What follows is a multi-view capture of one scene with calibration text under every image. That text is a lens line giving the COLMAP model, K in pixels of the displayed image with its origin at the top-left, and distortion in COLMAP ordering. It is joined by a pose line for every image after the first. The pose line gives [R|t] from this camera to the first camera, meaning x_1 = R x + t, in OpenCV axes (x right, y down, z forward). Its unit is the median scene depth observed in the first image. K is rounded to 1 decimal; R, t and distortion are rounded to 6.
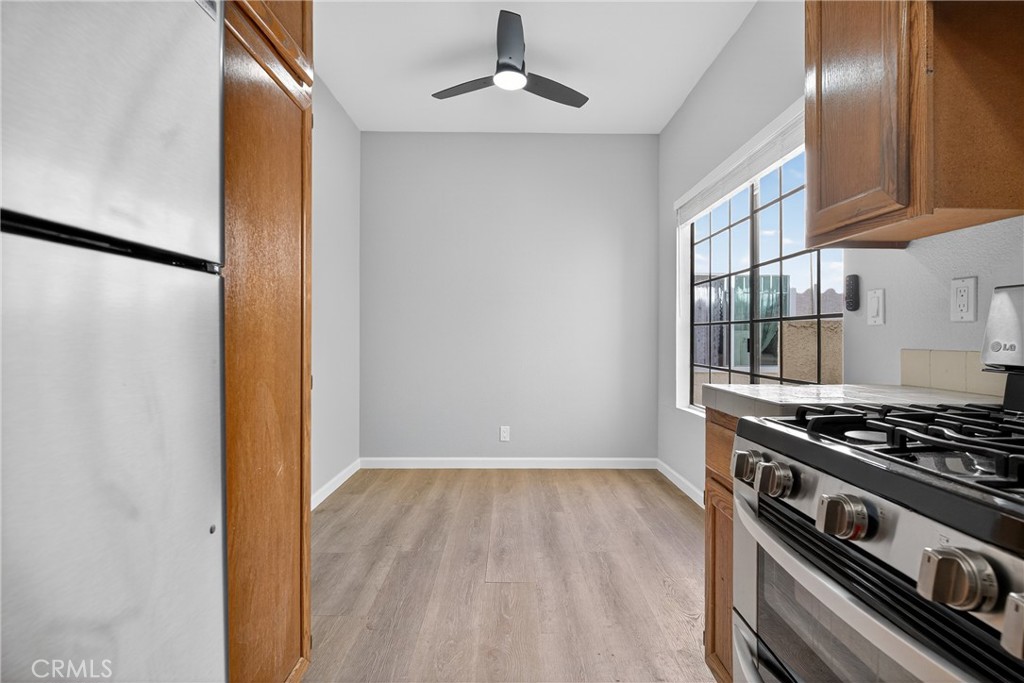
lens RADIAL K [[490.2, 0, 512.1], [0, 490.2, 335.6], [0, 0, 1]] dist [-0.001125, -0.000596]
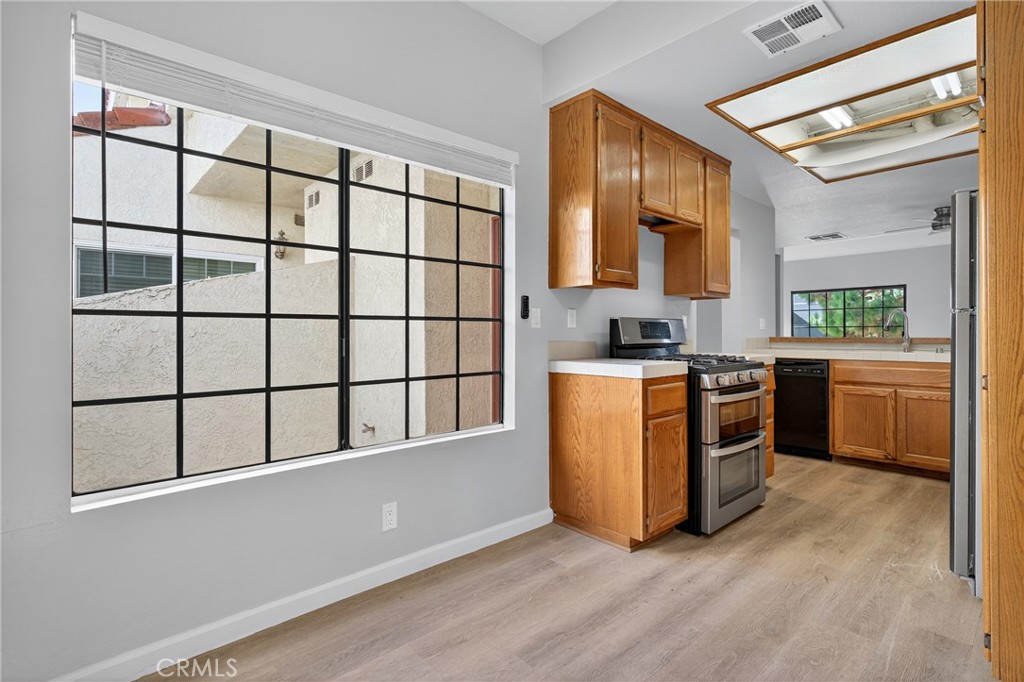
lens RADIAL K [[490.2, 0, 512.1], [0, 490.2, 335.1], [0, 0, 1]] dist [-0.001125, -0.000596]
pose [[-0.666208, -0.001681, 0.745764, -0.351814], [0.005763, 0.999956, 0.007403, -0.007653], [-0.745743, 0.009230, -0.666169, 1.646619]]
